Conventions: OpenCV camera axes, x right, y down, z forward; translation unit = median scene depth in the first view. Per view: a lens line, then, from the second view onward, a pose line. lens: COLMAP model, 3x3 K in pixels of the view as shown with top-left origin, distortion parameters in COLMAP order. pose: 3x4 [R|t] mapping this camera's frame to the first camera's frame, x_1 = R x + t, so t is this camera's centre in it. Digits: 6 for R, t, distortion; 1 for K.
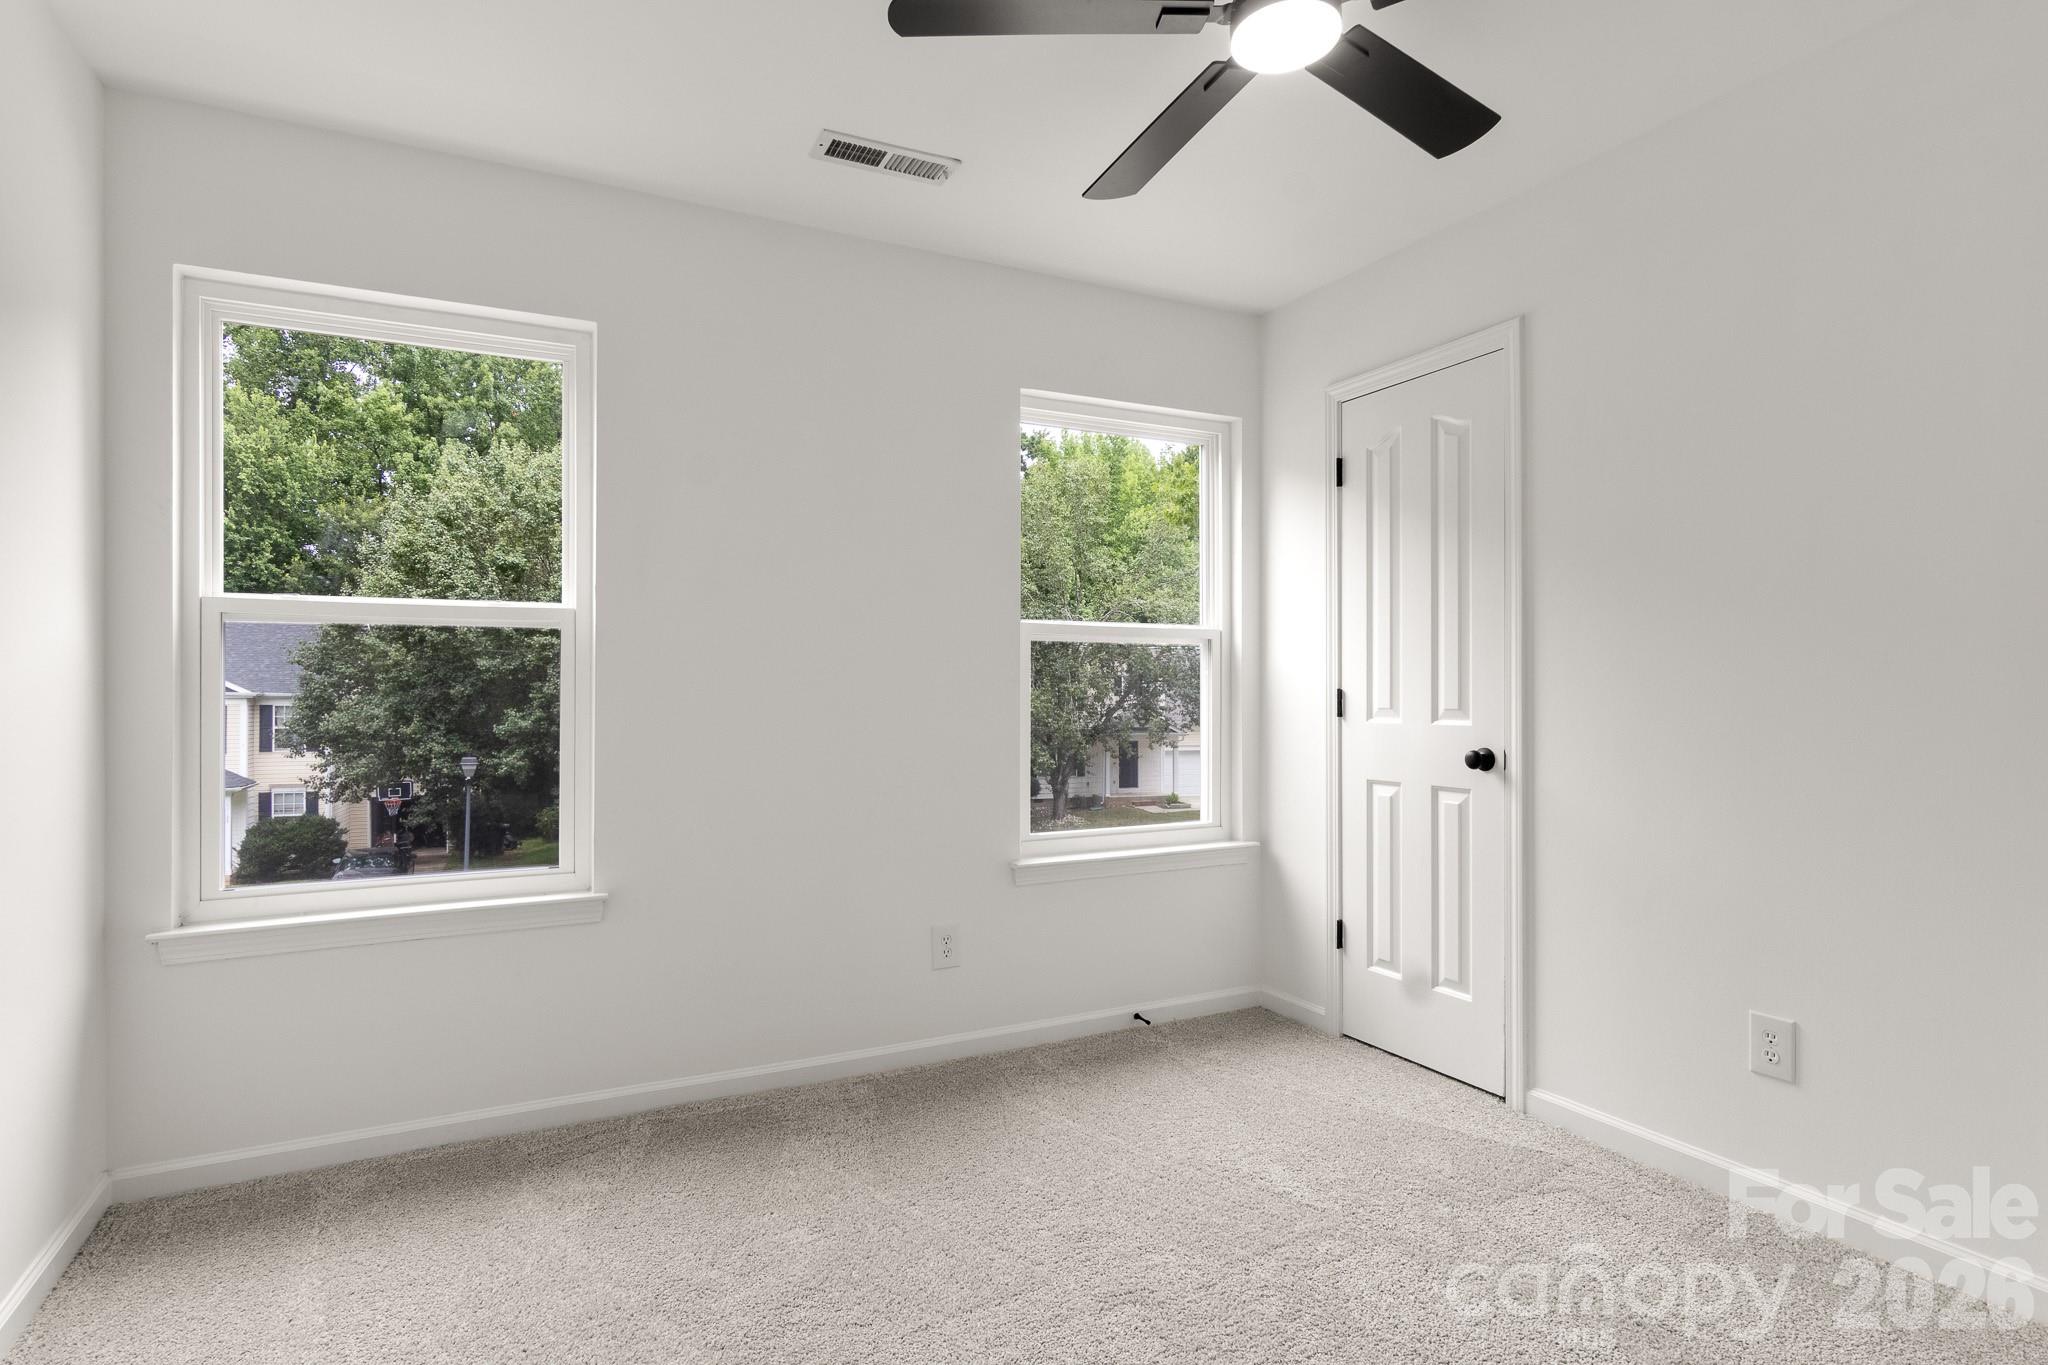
lens RADIAL K [[1092.2, 0, 1014.1], [0, 1092.2, 694.3], [0, 0, 1]] dist [0.001026, 0.001145]
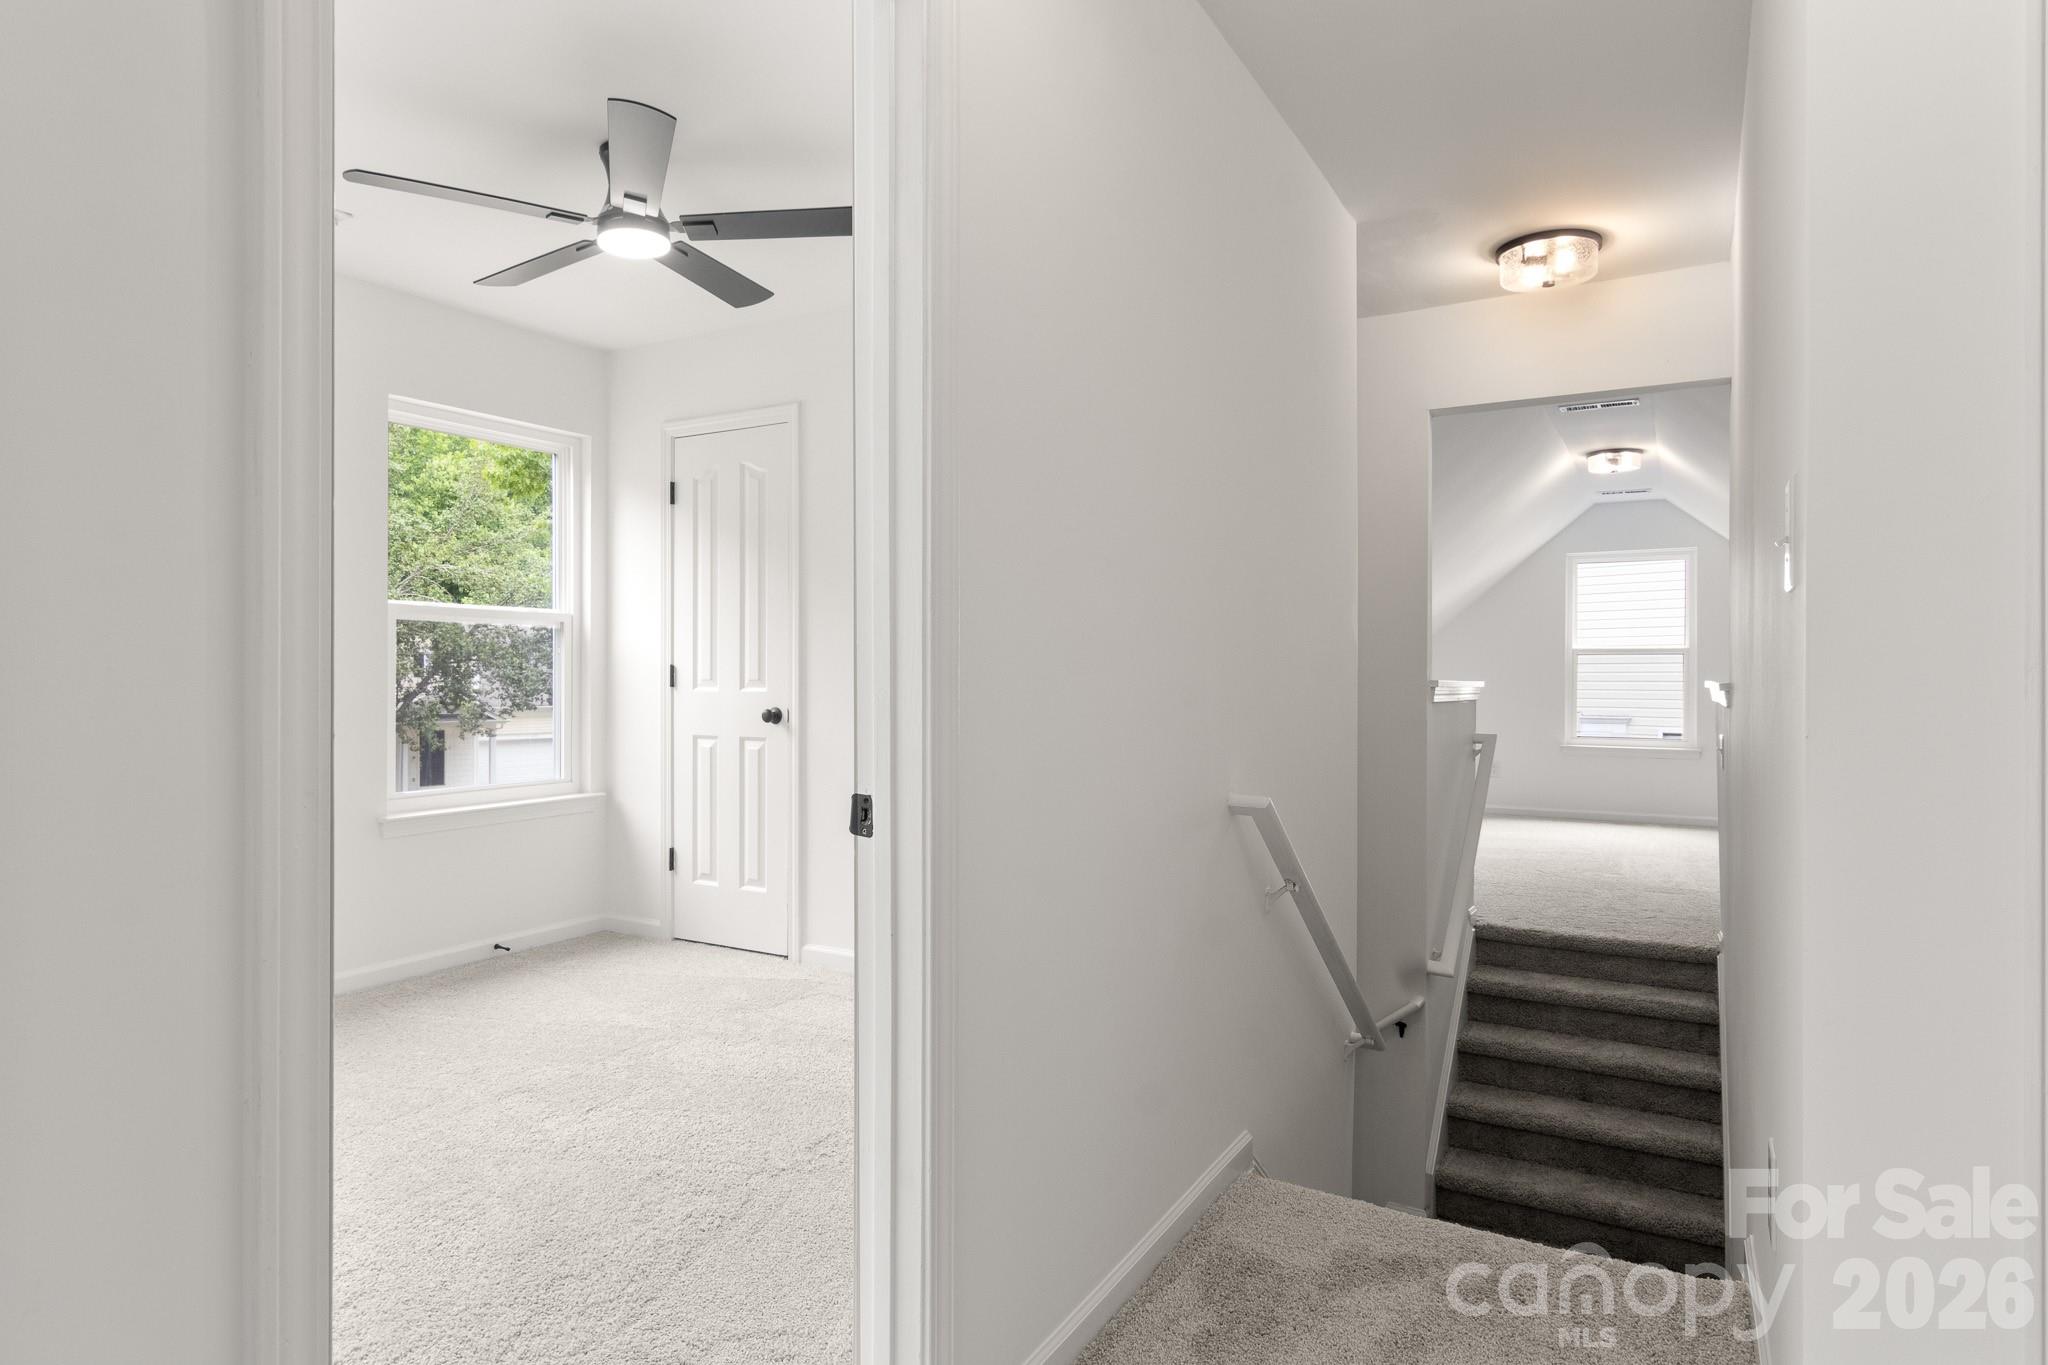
lens RADIAL K [[1172.4, 0, 1003.0], [0, 1172.4, 683.9], [0, 0, 1]] dist [-0.002290, 0.000186]
pose [[0.848283, 0.000559, 0.529543, -0.085989], [-0.003974, 0.999978, 0.005310, 0.007727], [-0.529528, -0.006609, 0.848267, -0.318220]]
